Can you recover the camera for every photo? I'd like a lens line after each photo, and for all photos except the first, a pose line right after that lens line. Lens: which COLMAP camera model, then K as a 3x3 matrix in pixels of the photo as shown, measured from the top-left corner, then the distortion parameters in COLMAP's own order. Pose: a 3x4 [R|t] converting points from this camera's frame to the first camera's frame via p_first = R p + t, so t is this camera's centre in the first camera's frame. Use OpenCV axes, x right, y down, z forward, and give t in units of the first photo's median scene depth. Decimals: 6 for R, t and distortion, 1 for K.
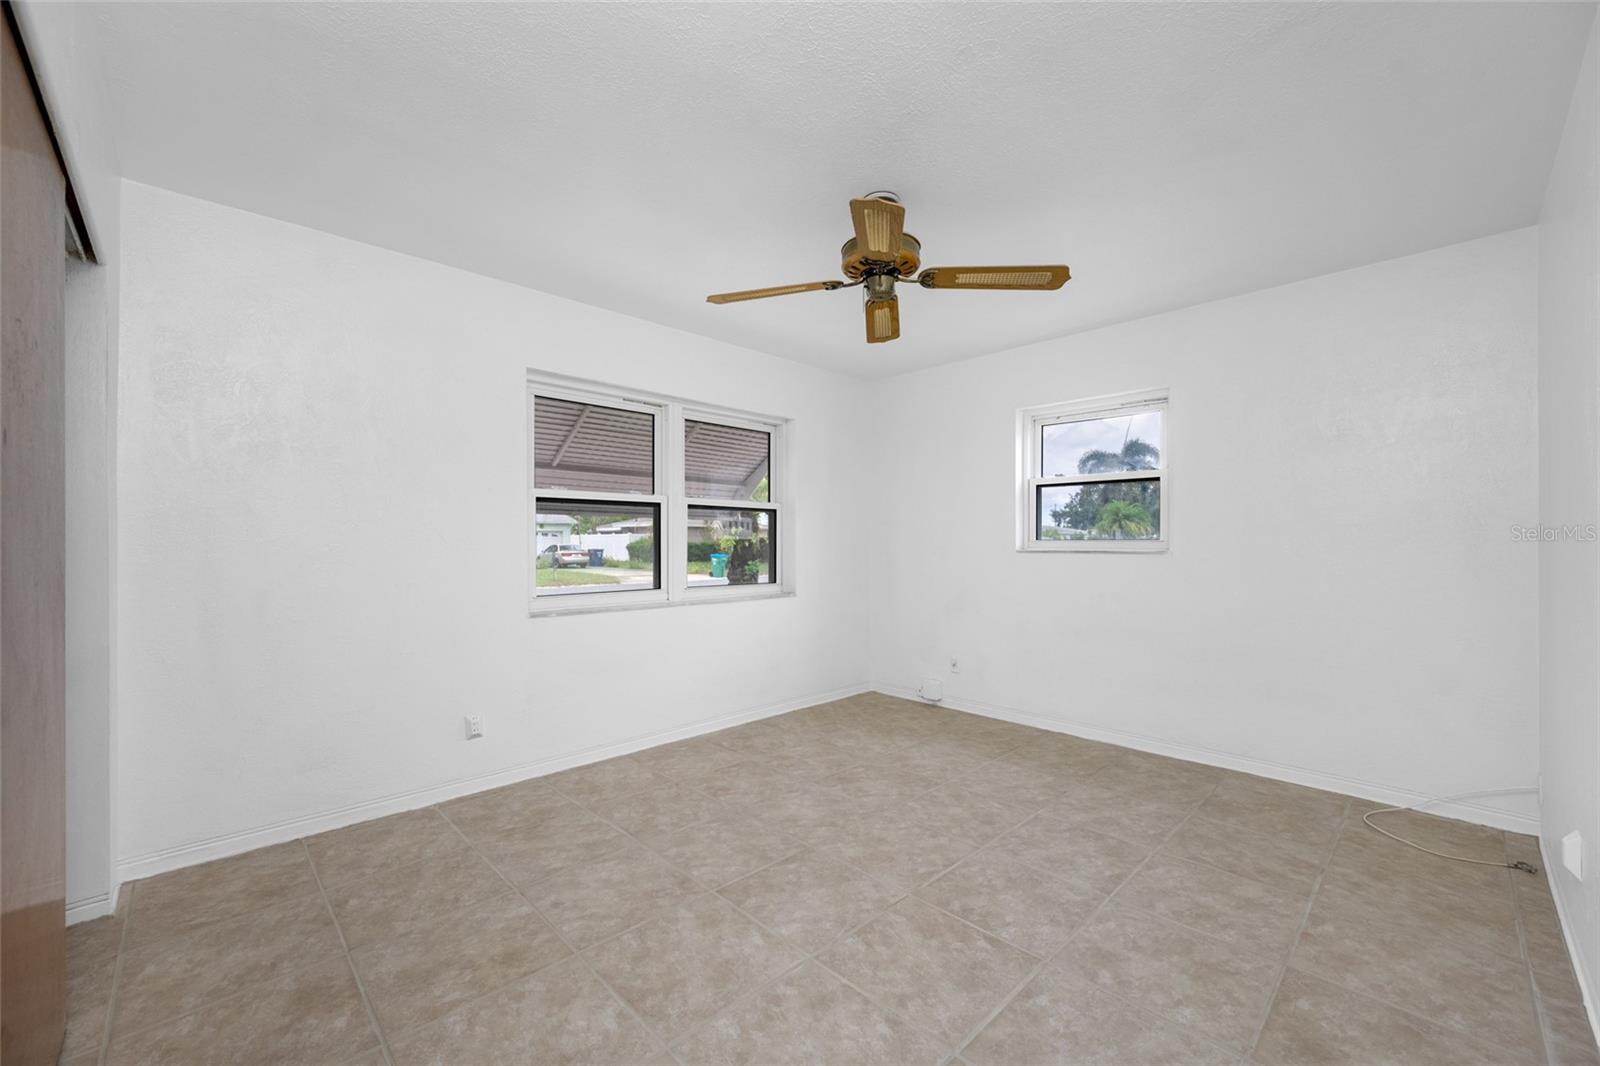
lens RADIAL K [[634.9, 0, 802.3], [0, 634.9, 529.9], [0, 0, 1]] dist [0.000722, -0.000267]
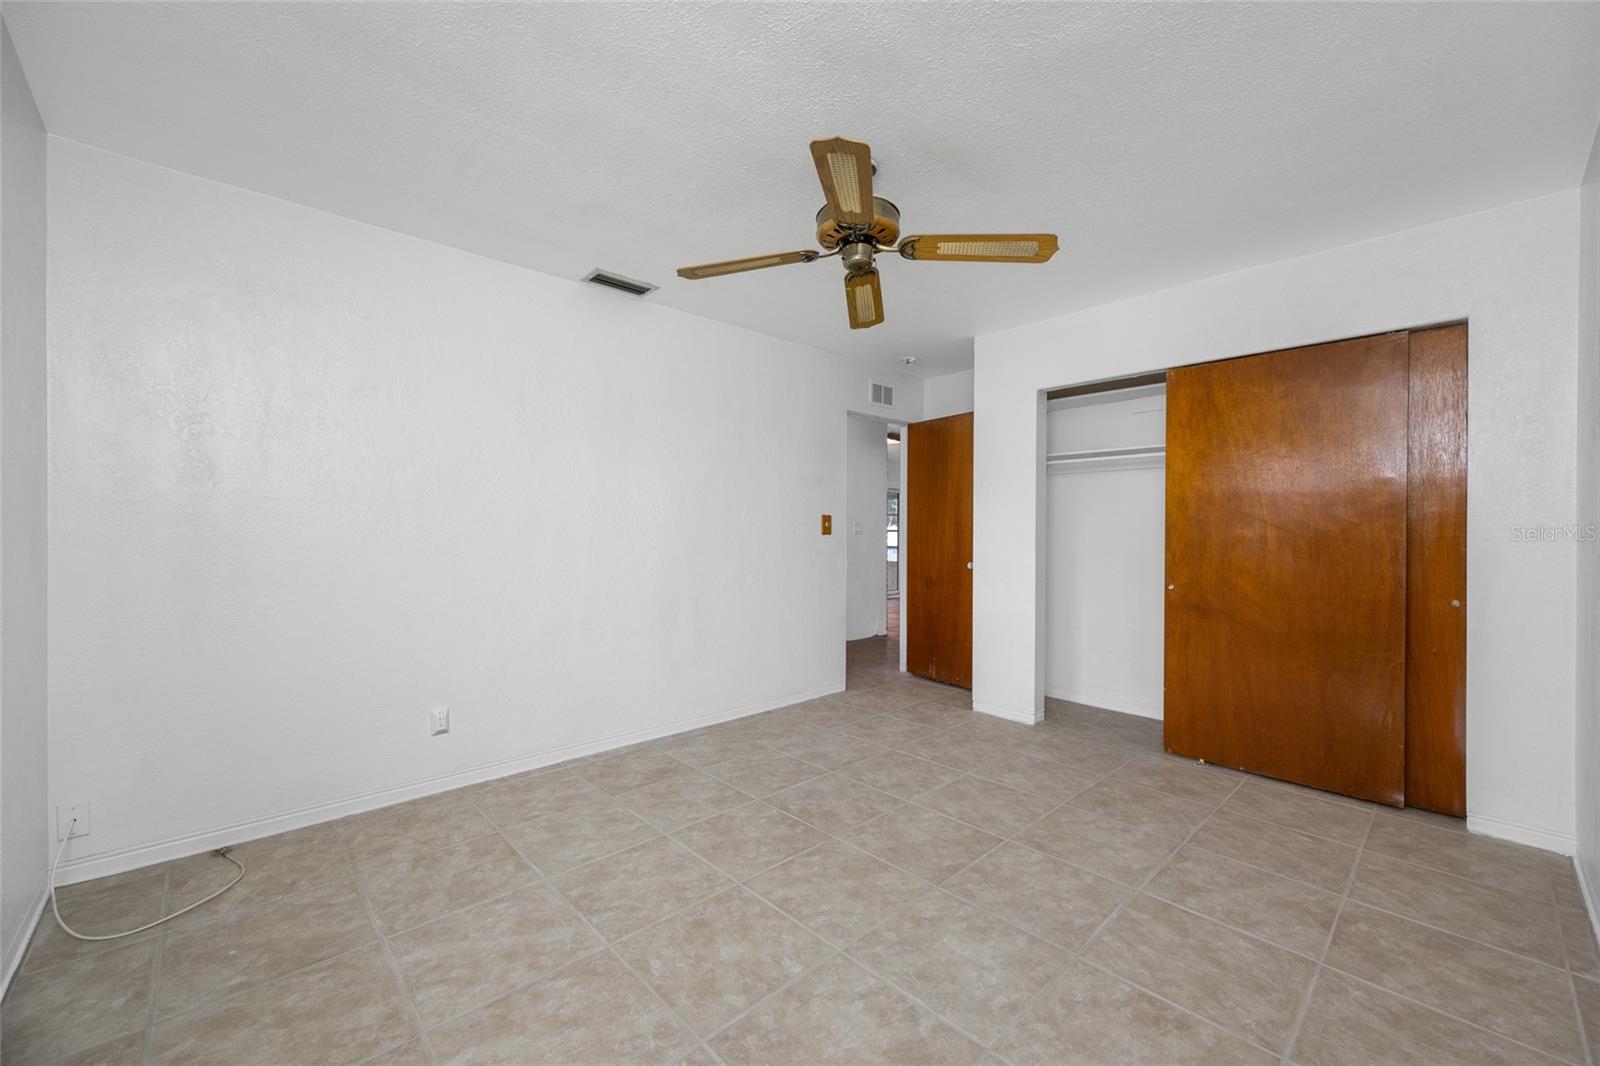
lens RADIAL K [[626.9, 0, 800.2], [0, 626.9, 554.7], [0, 0, 1]] dist [0.000351, -0.000098]
pose [[-0.999748, -0.005701, 0.021717, 0.178524], [-0.005344, 0.999850, 0.016453, 0.033796], [-0.021807, 0.016333, -0.999629, 1.810712]]
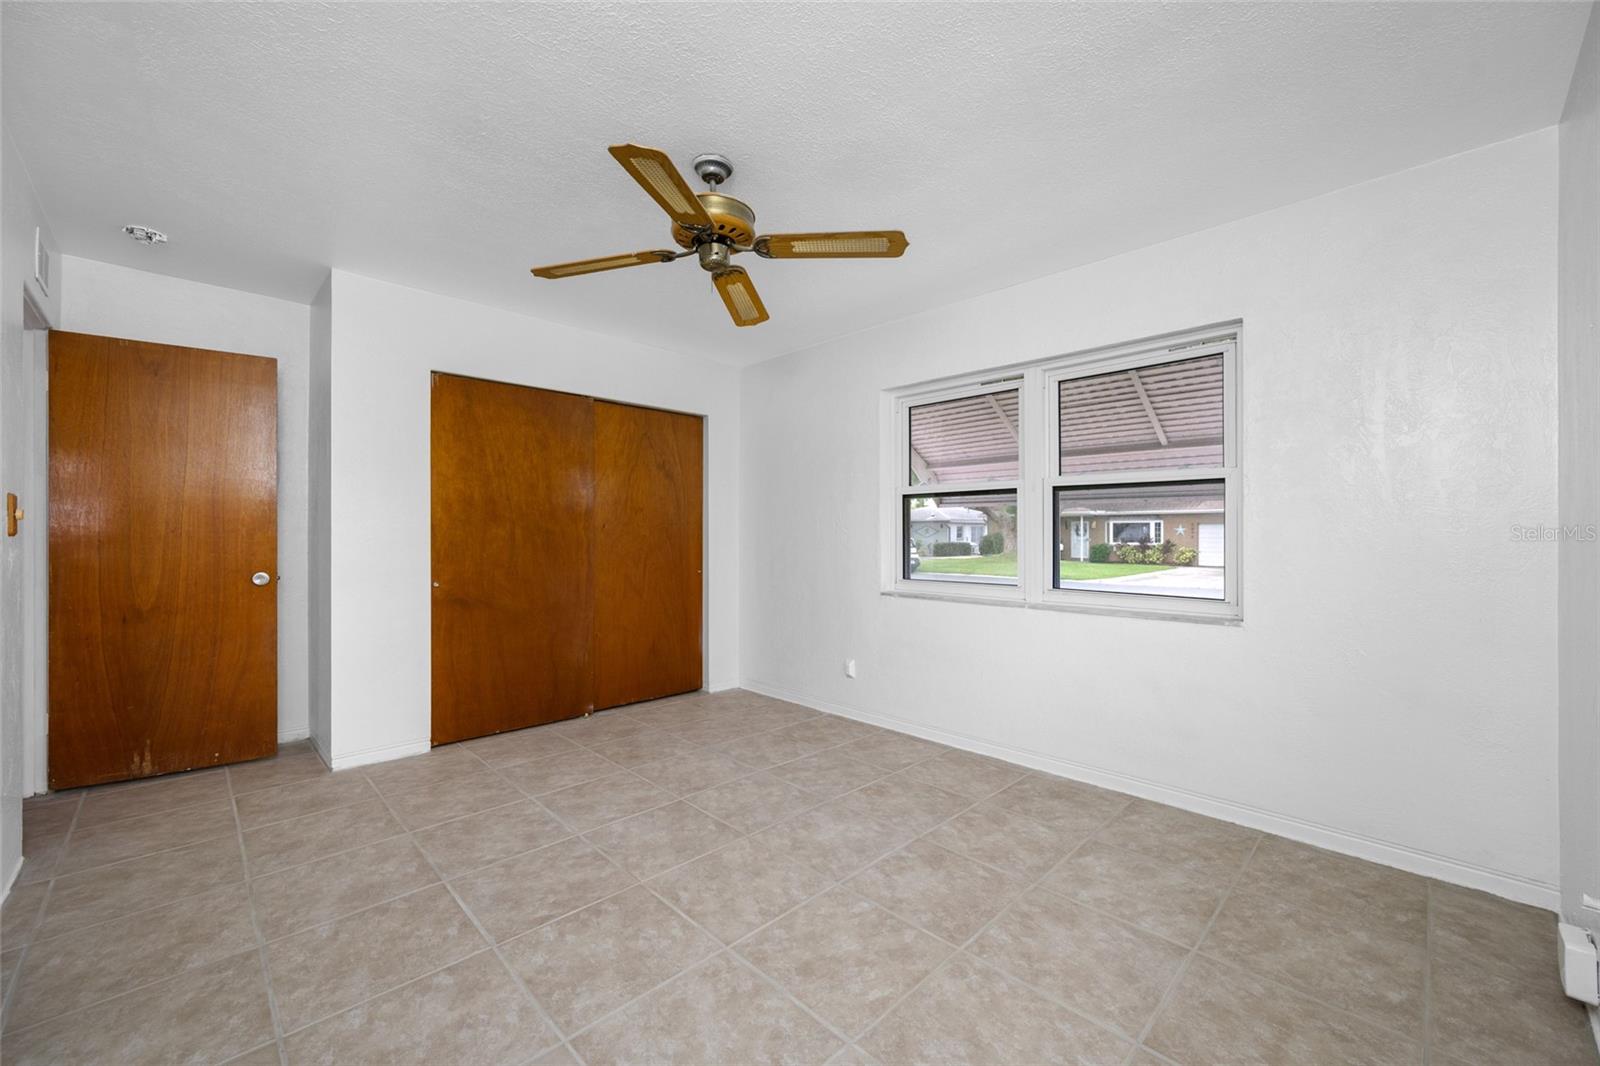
lens RADIAL K [[634.9, 0, 802.3], [0, 634.9, 529.9], [0, 0, 1]] dist [0.000722, -0.000267]
pose [[0.004181, -0.007403, -0.999964, 0.997974], [0.017551, 0.999819, -0.007329, 0.024425], [0.999837, -0.017520, 0.004310, 1.067760]]
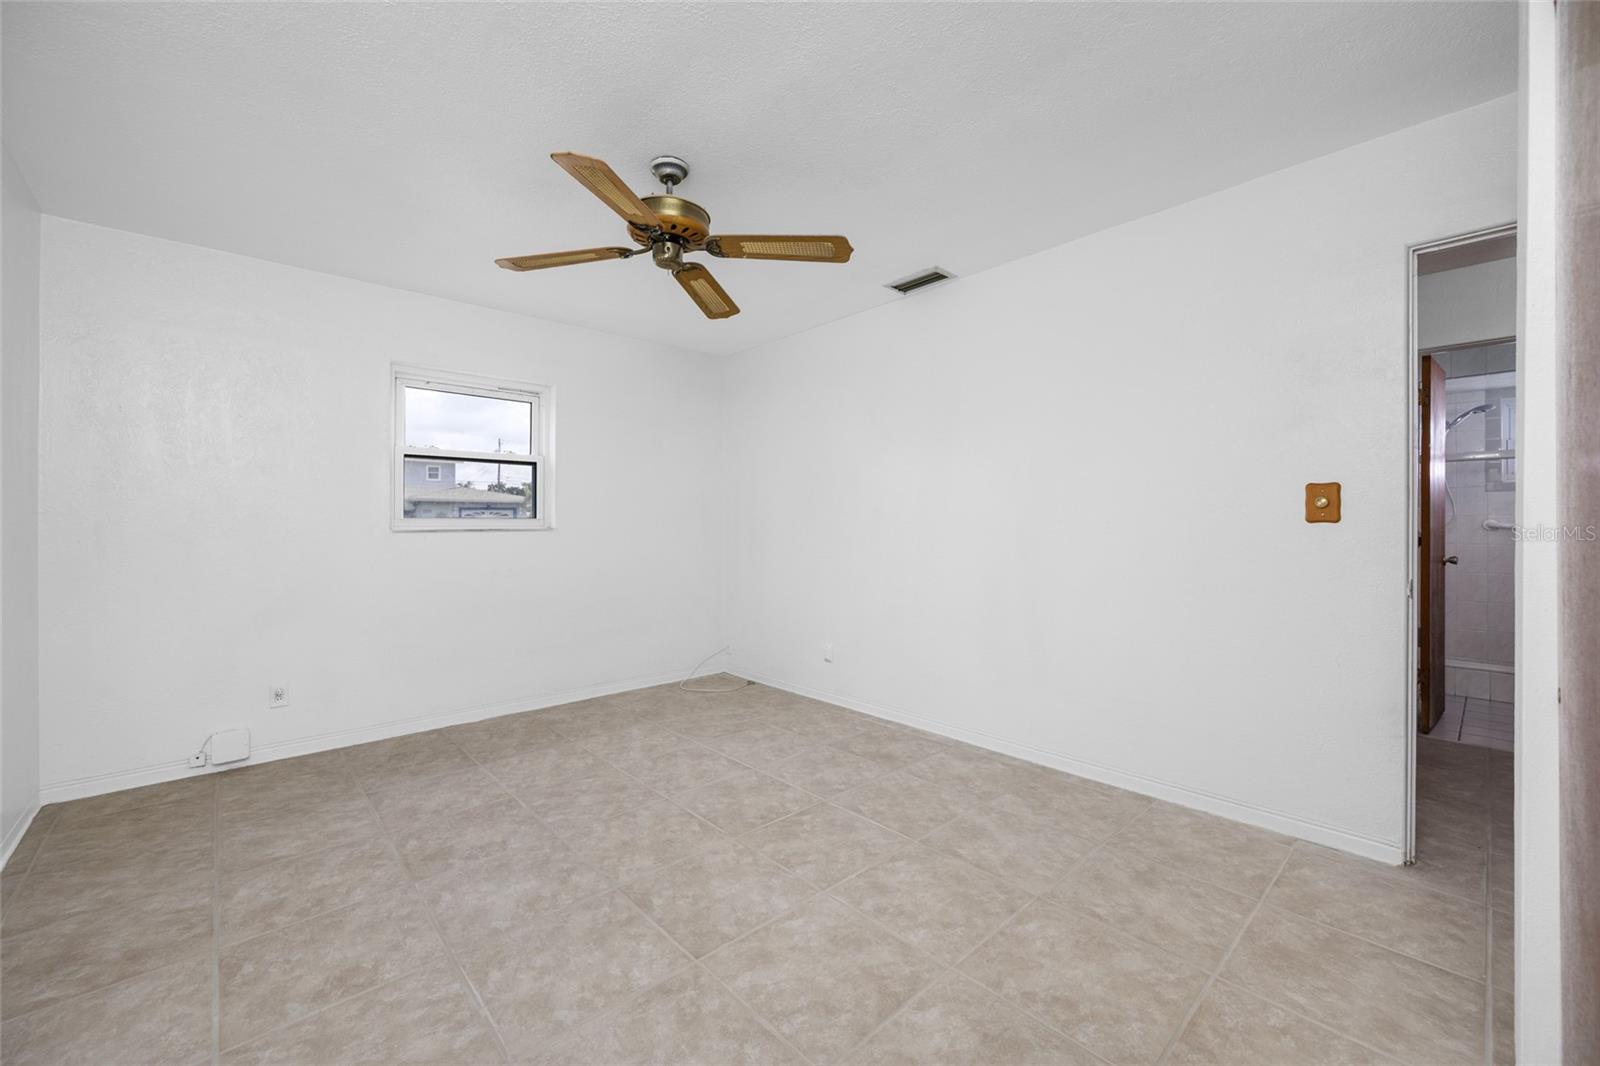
lens RADIAL K [[634.9, 0, 802.3], [0, 634.9, 529.9], [0, 0, 1]] dist [0.000722, -0.000267]
pose [[0.026705, -0.012910, 0.999560, -0.778419], [-0.016759, 0.999770, 0.013360, 0.020670], [-0.999503, -0.017109, 0.026482, 0.730308]]
